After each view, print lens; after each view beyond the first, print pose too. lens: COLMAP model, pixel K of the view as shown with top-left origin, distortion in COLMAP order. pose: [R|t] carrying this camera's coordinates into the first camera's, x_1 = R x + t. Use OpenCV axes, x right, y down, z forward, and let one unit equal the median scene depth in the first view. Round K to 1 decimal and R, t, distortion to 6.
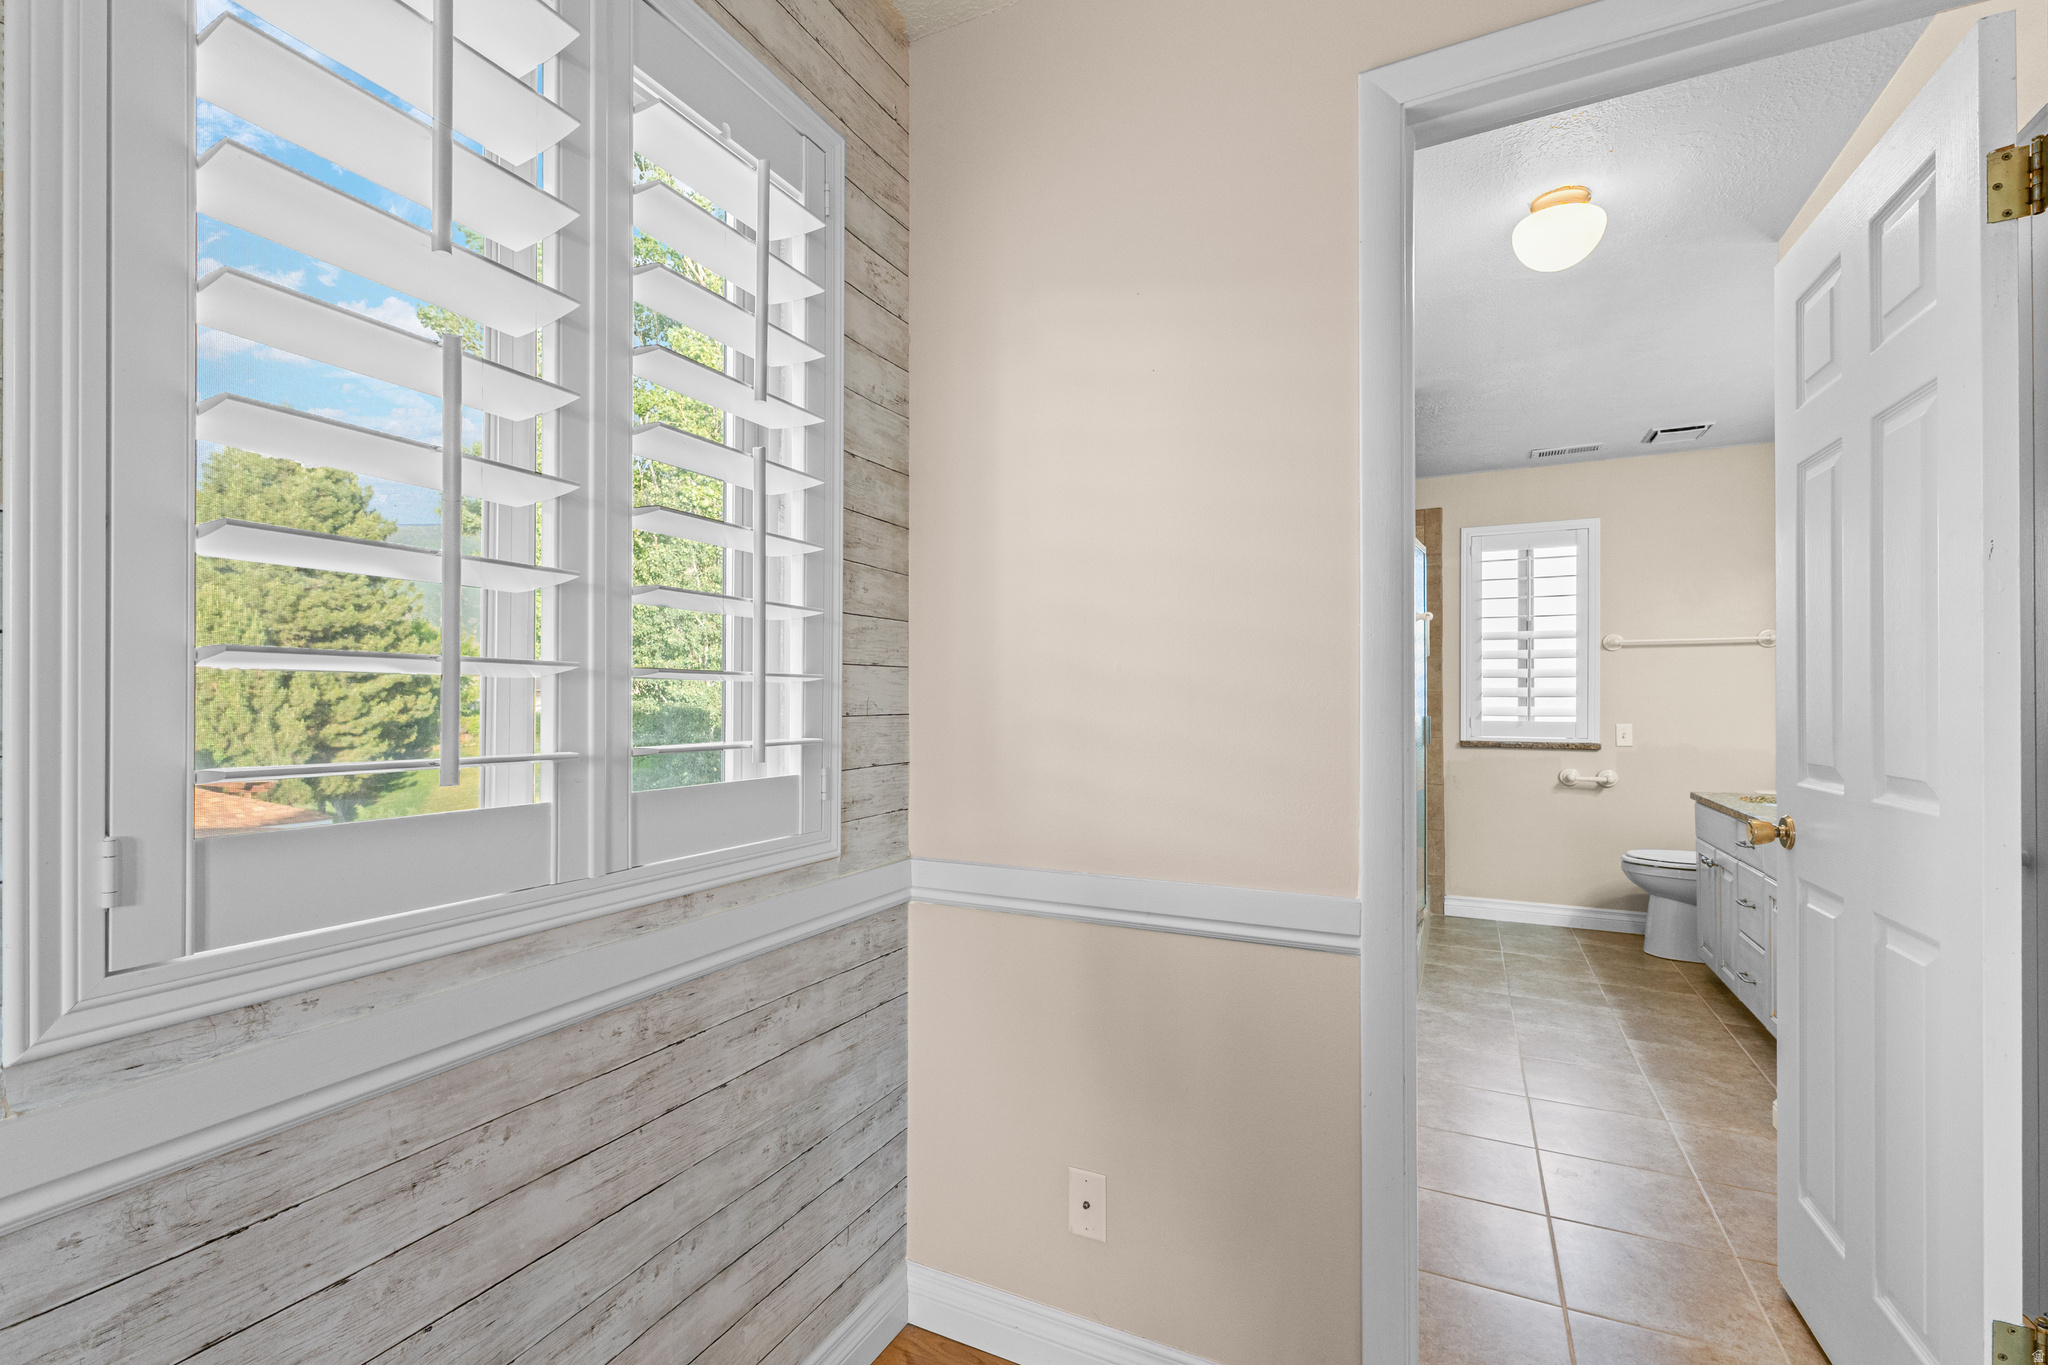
lens RADIAL K [[882.4, 0, 1023.4], [0, 882.4, 697.4], [0, 0, 1]] dist [0.008421, 0.000259]
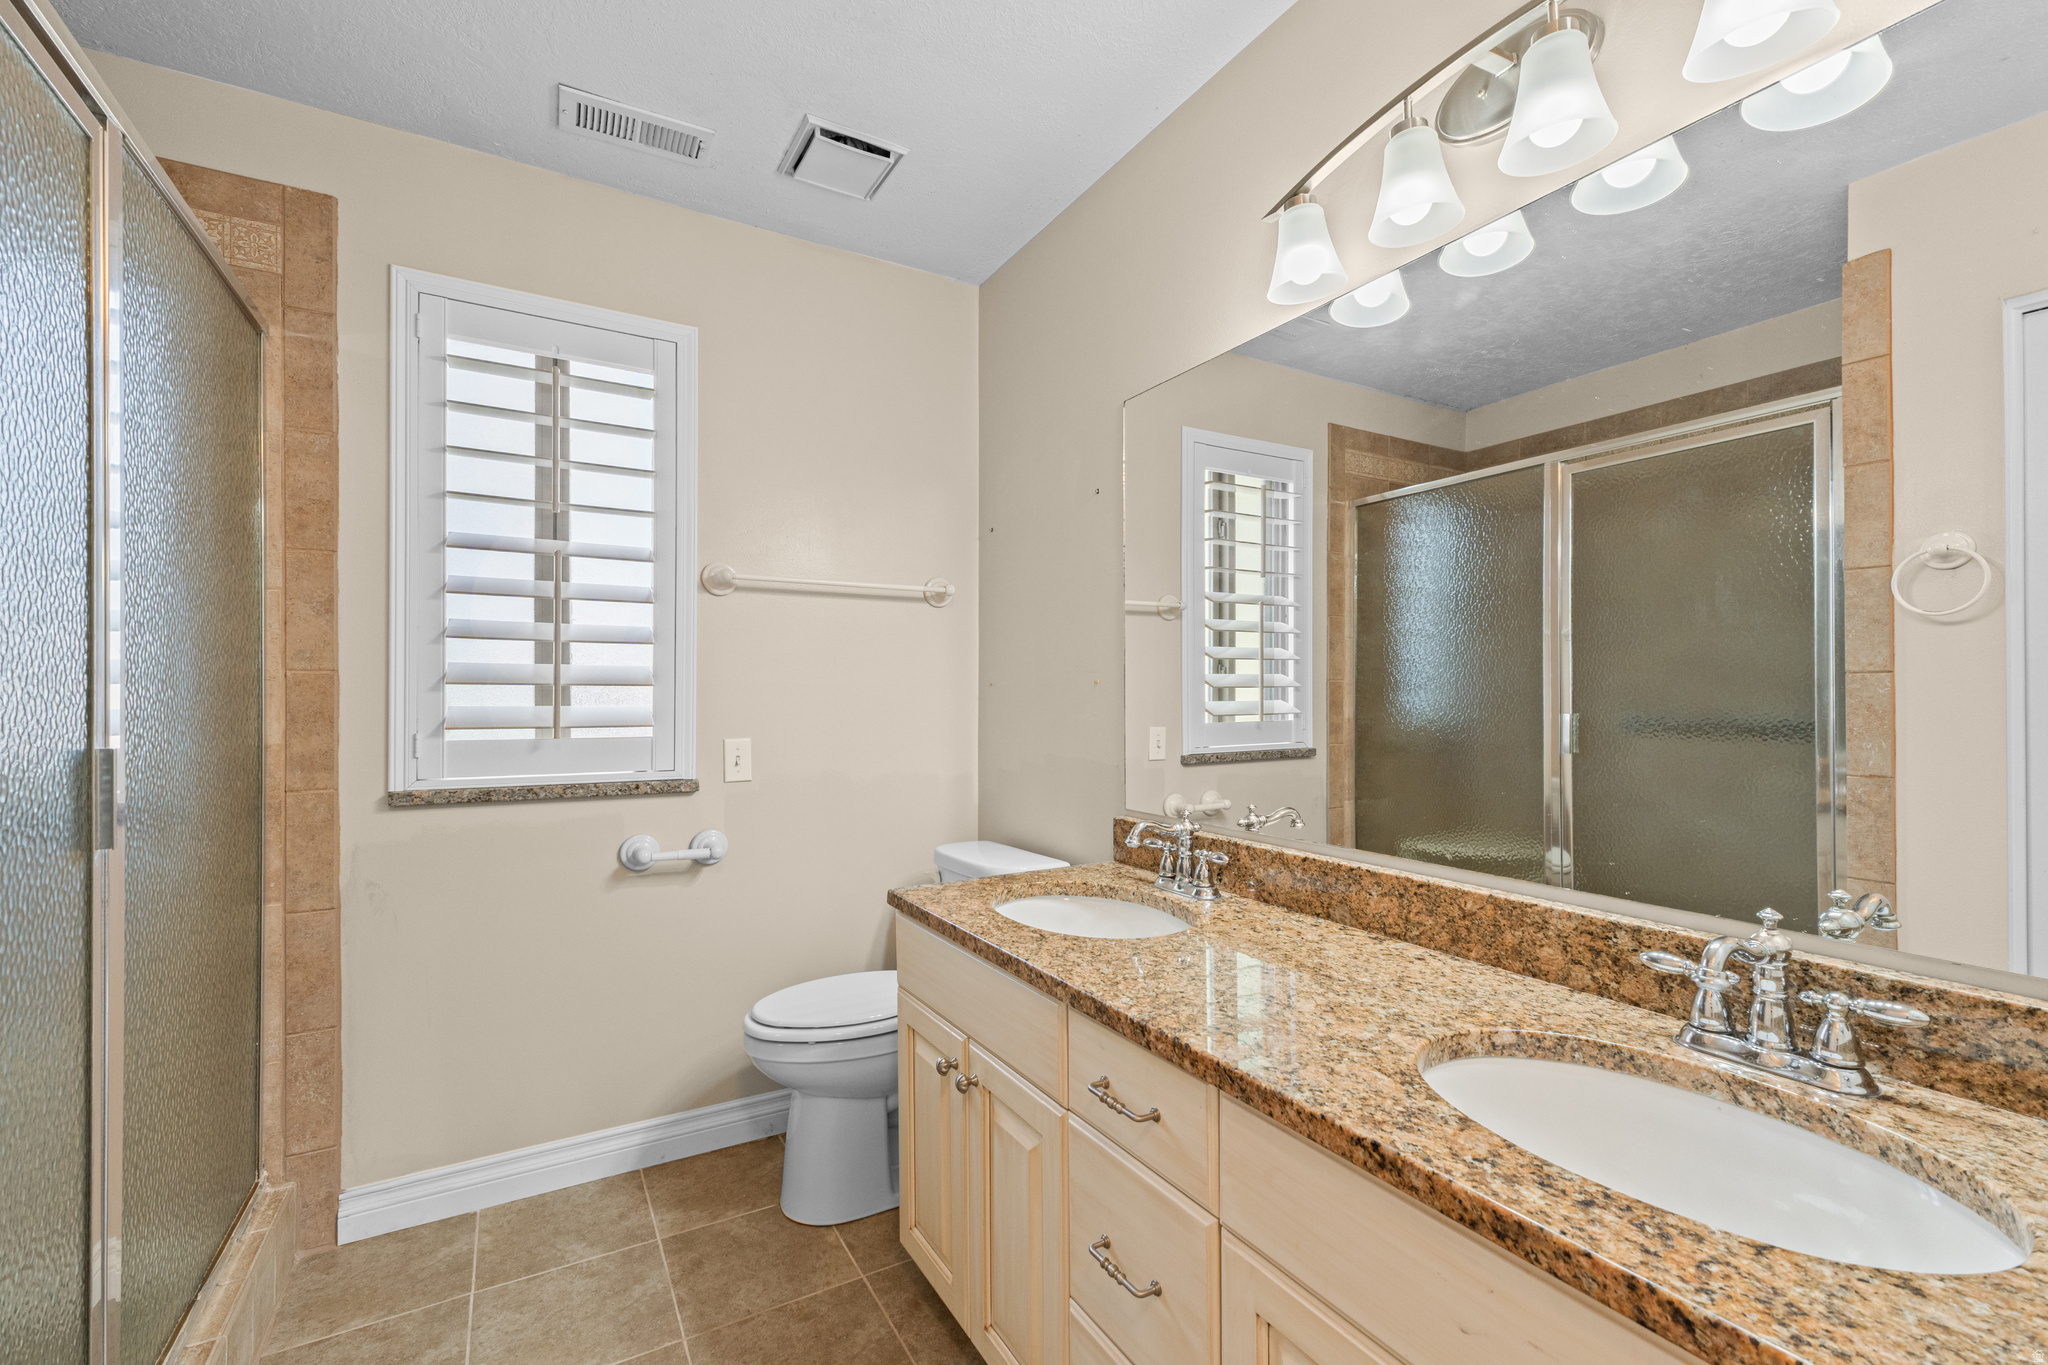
lens RADIAL K [[882.4, 0, 1024.0], [0, 882.4, 693.6], [0, 0, 1]] dist [0.008421, 0.000259]
pose [[0.556159, 0.002478, 0.831072, 0.334285], [-0.002890, 0.999995, -0.001048, 0.003975], [-0.831071, -0.001818, 0.556164, 0.560432]]
